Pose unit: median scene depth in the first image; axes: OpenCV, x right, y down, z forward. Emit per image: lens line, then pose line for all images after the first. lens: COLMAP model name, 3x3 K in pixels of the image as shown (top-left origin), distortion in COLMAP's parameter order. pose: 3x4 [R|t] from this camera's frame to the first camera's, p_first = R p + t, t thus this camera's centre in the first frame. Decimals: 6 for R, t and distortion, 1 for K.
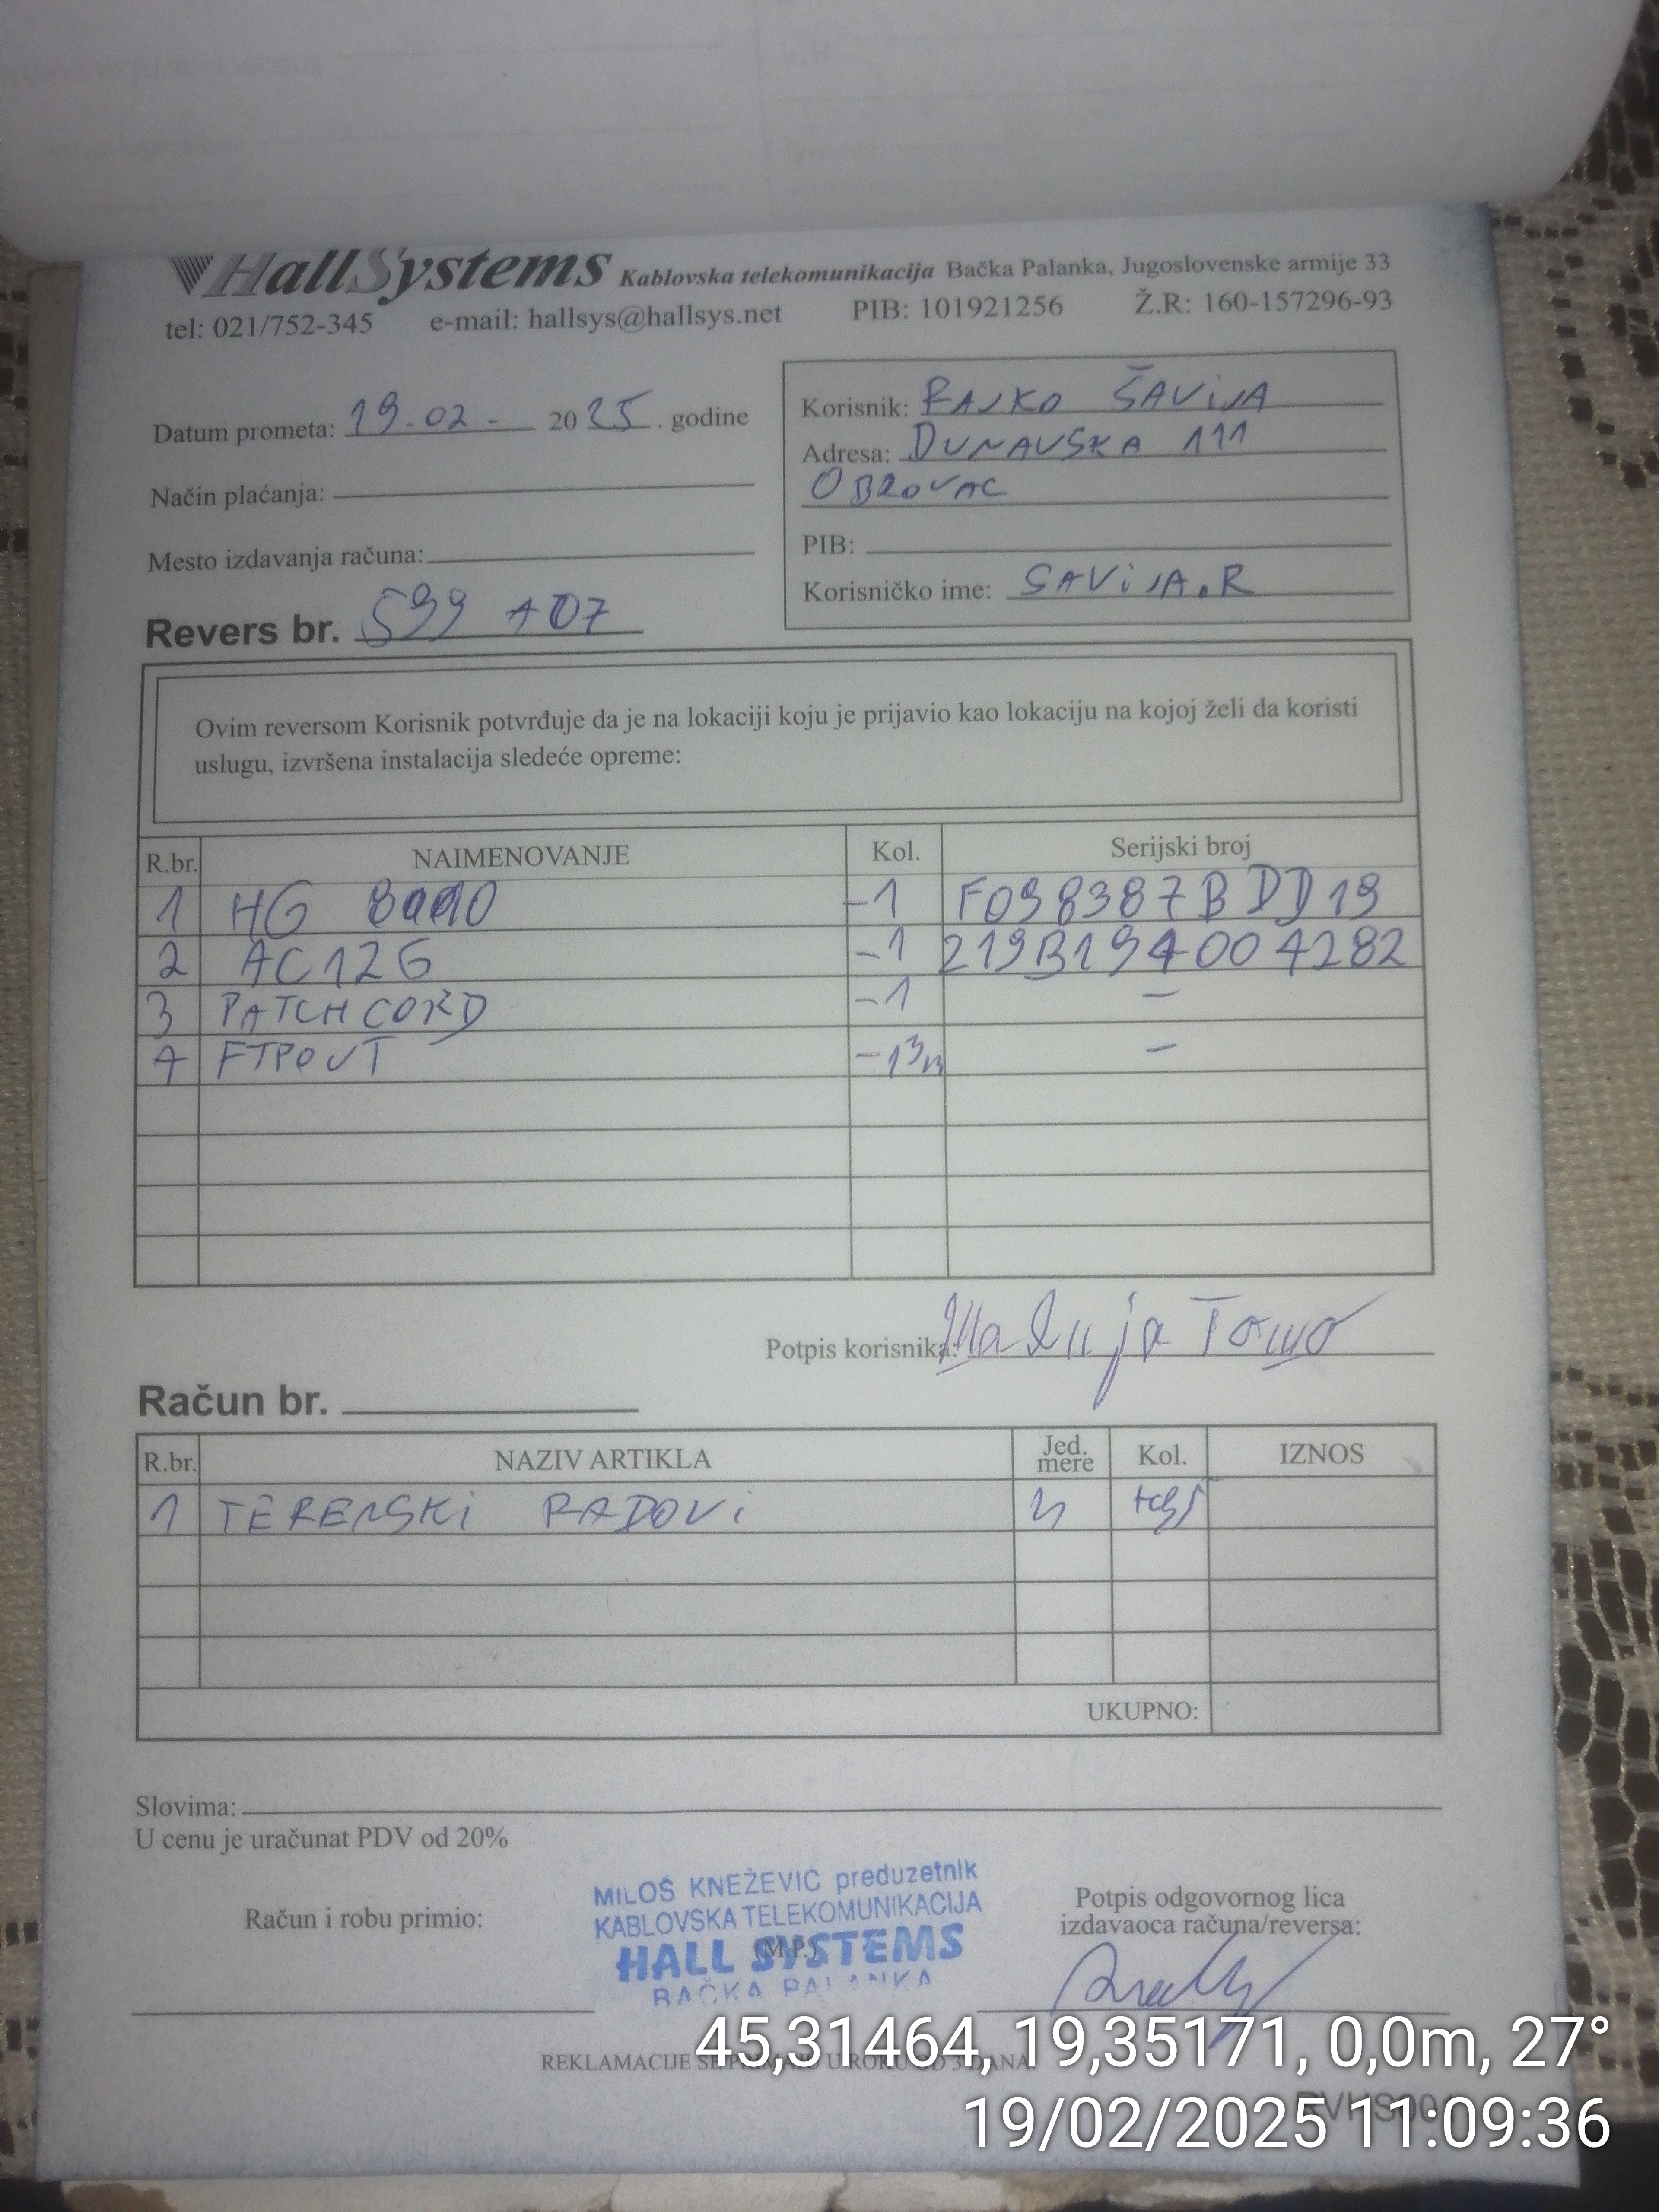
lens RADIAL K [[1736.8, 0, 816.5], [0, 1736.8, 997.9], [0, 0, 1]] dist [-0.021115, 0.019534]
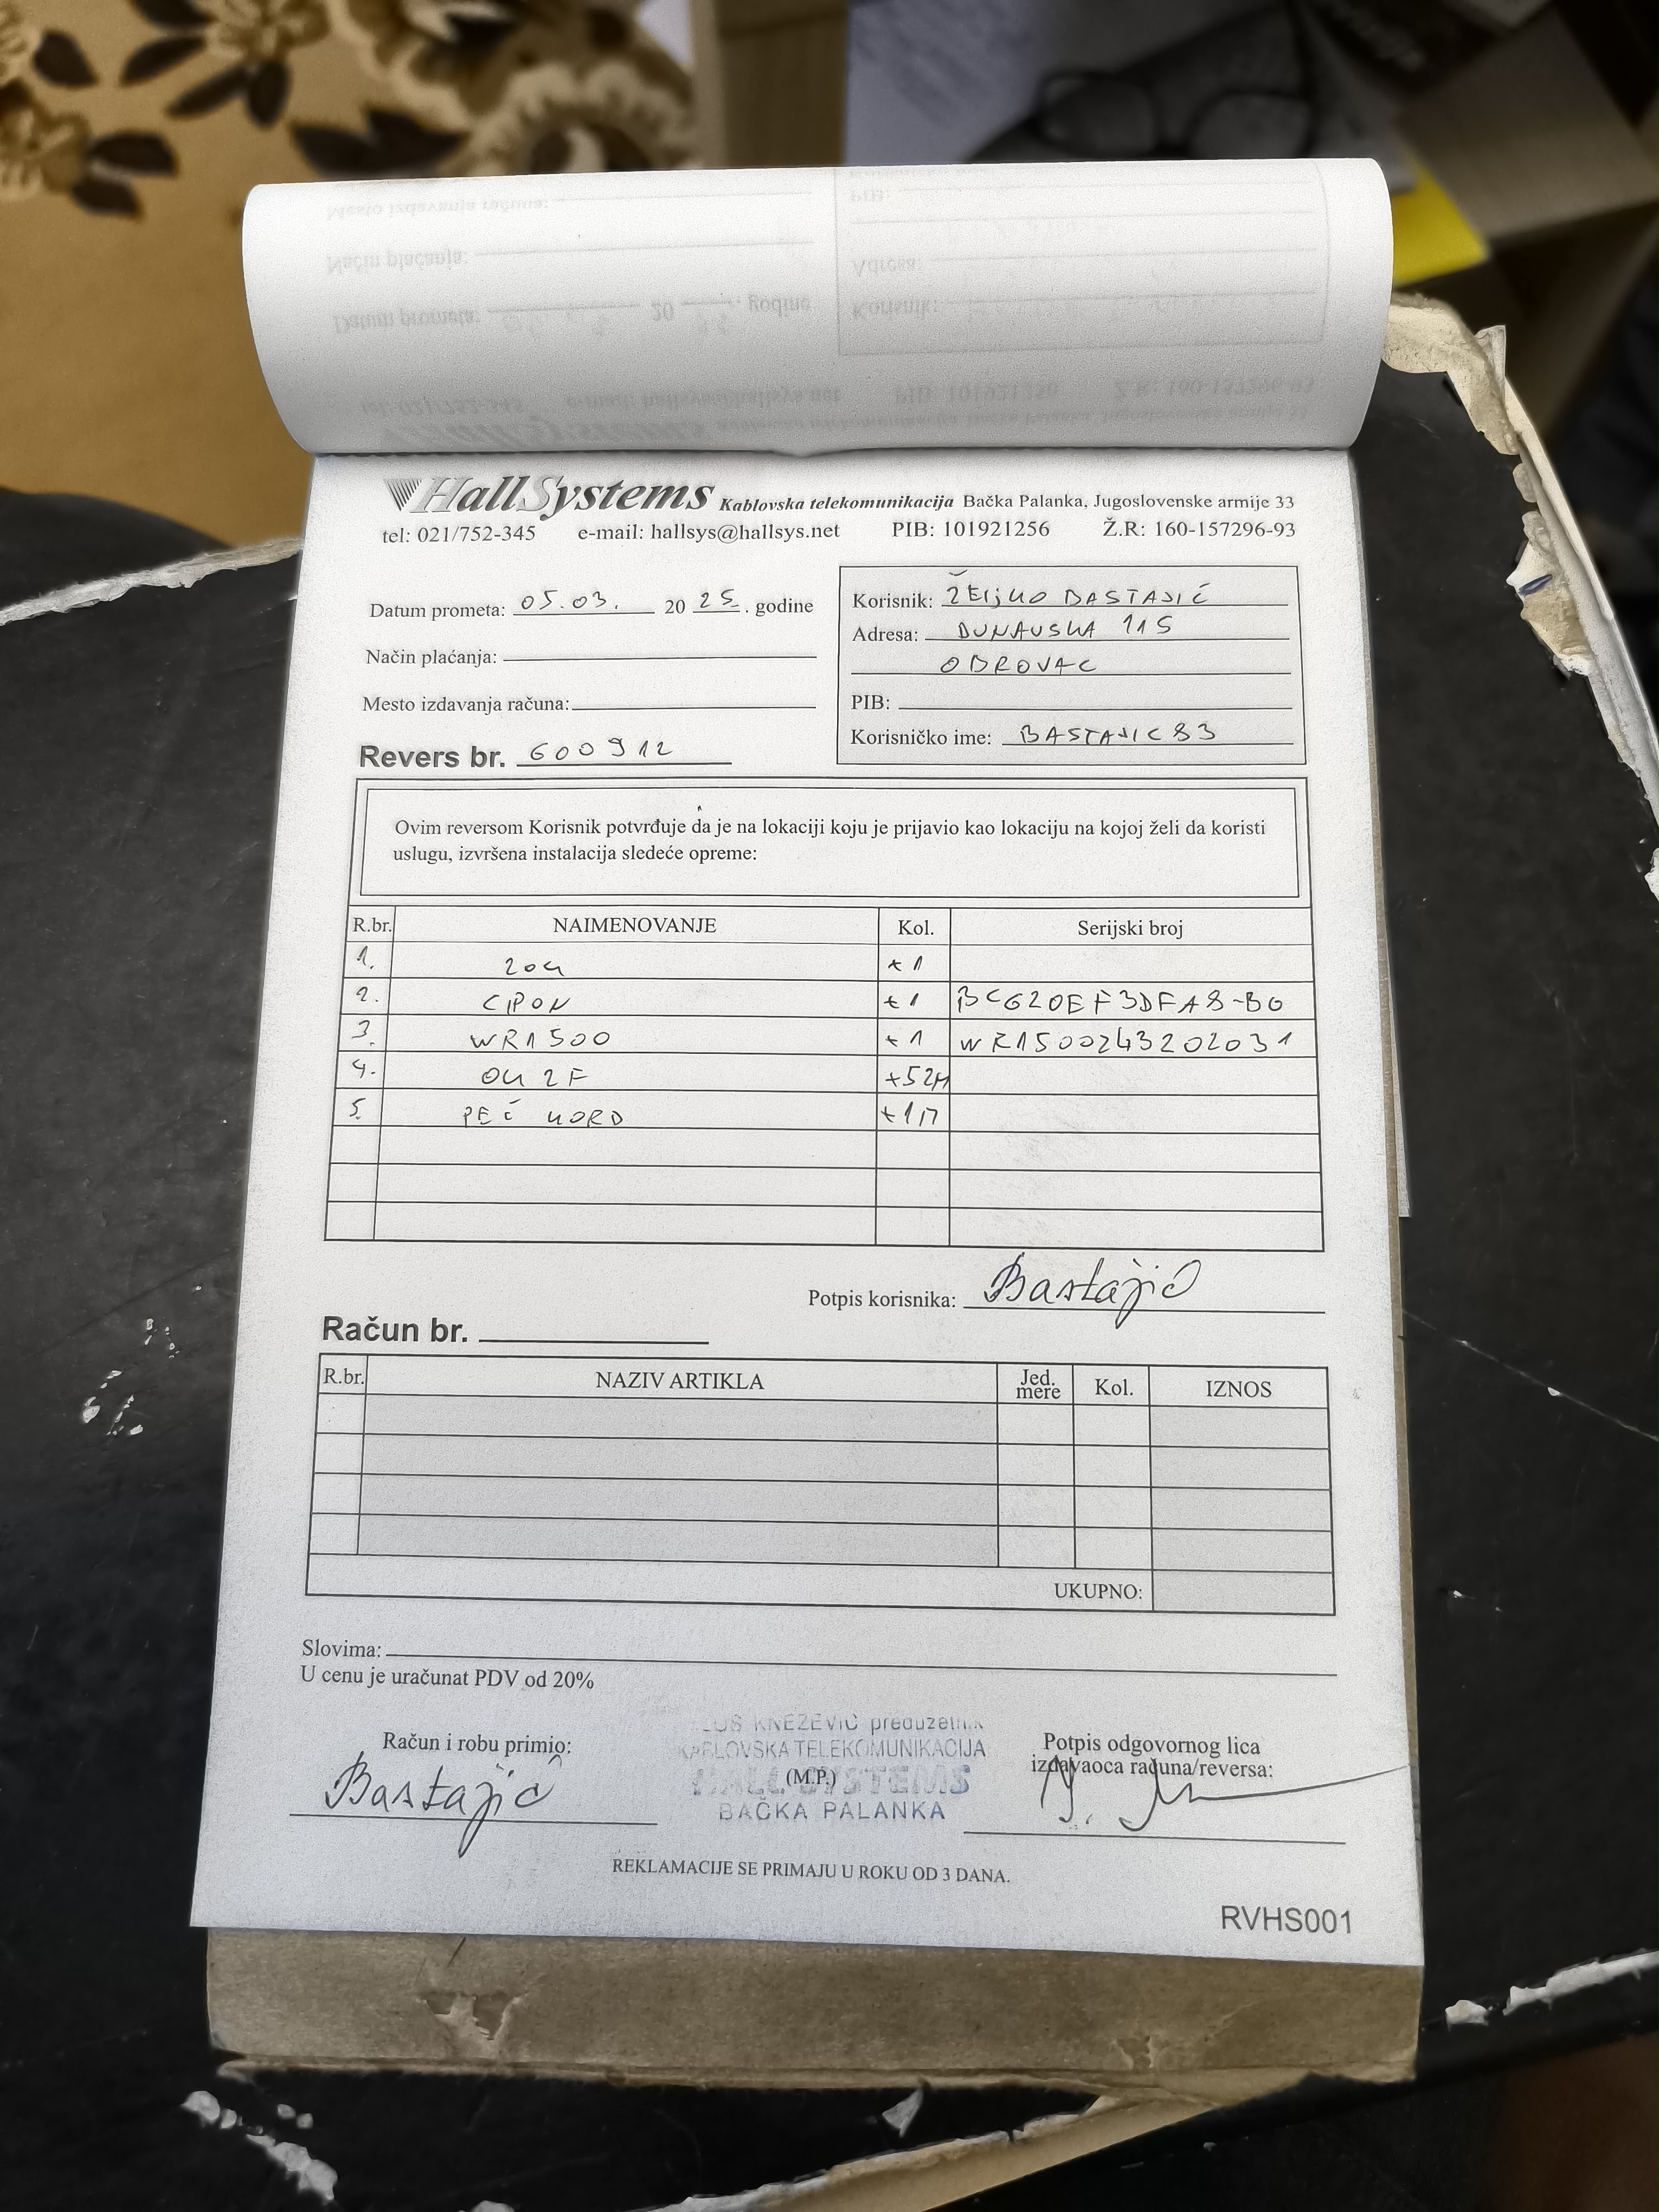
lens RADIAL K [[1604.5, 0, 825.1], [0, 1604.5, 1104.9], [0, 0, 1]] dist [0.011902, -0.001184]
pose [[0.999708, 0.020455, -0.012831, -0.005527], [-0.019498, 0.997304, 0.070740, -0.034338], [0.014243, -0.070469, 0.997412, -0.239439]]
